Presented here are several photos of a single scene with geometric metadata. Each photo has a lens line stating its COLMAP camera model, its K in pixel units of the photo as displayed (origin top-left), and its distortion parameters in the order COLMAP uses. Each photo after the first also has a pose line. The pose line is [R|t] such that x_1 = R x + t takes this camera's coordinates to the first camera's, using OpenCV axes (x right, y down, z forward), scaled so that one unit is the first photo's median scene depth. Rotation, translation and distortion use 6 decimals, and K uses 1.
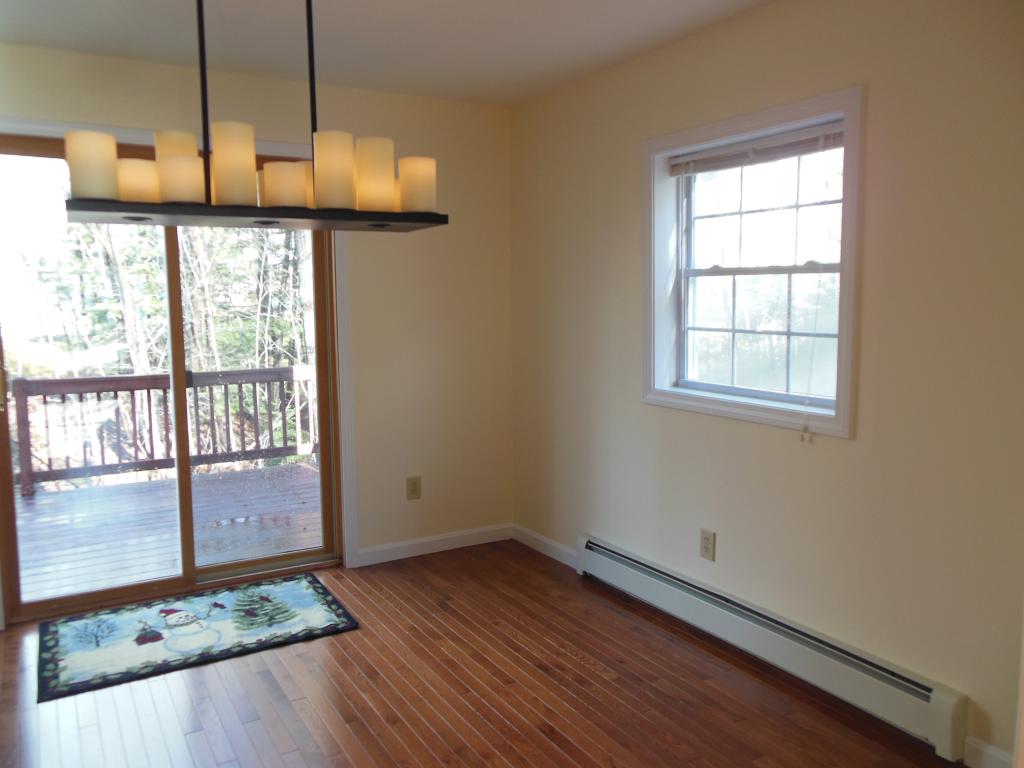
lens RADIAL K [[800.2, 0, 512.0], [0, 800.2, 384.0], [0, 0, 1]] dist [-0.057526, 0.138649]
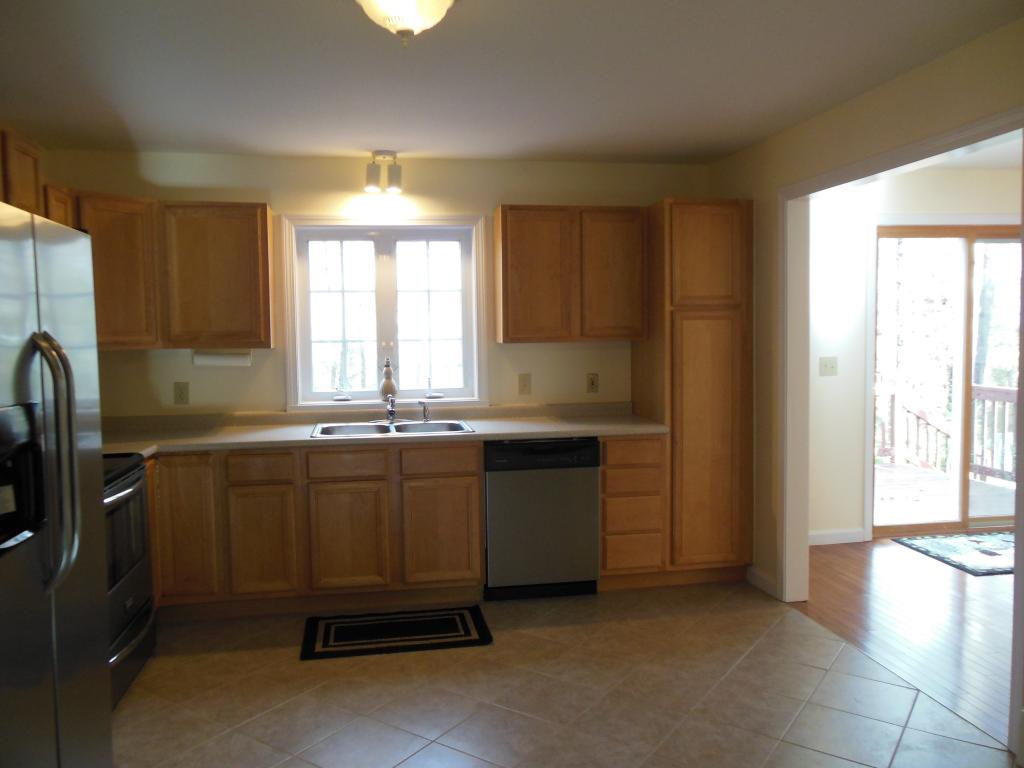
lens RADIAL K [[800.2, 0, 512.0], [0, 800.2, 384.0], [0, 0, 1]] dist [-0.057526, 0.138649]
pose [[0.940253, 0.014994, -0.340147, -0.776292], [-0.027189, 0.999146, -0.031115, 0.066469], [0.339390, 0.038504, 0.939857, -0.731282]]
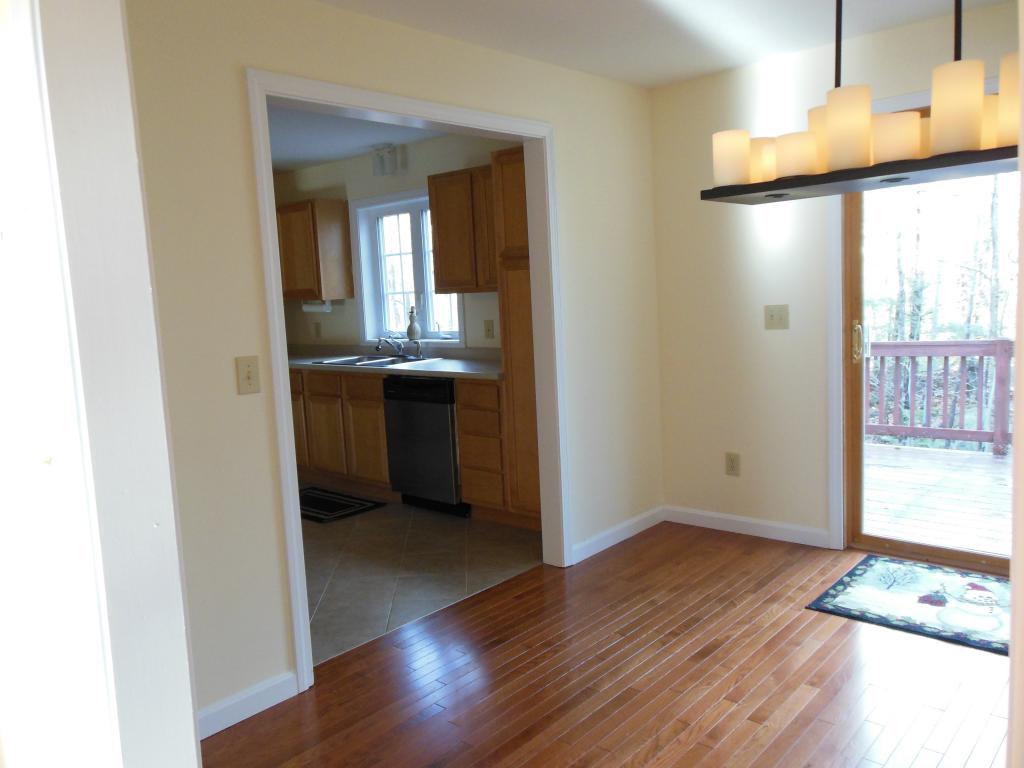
lens RADIAL K [[800.2, 0, 512.0], [0, 800.2, 384.0], [0, 0, 1]] dist [-0.057526, 0.138649]
pose [[0.309570, 0.102905, -0.945292, 0.298977], [-0.052359, 0.994463, 0.091111, -0.017546], [0.949434, 0.021290, 0.313244, 0.167795]]
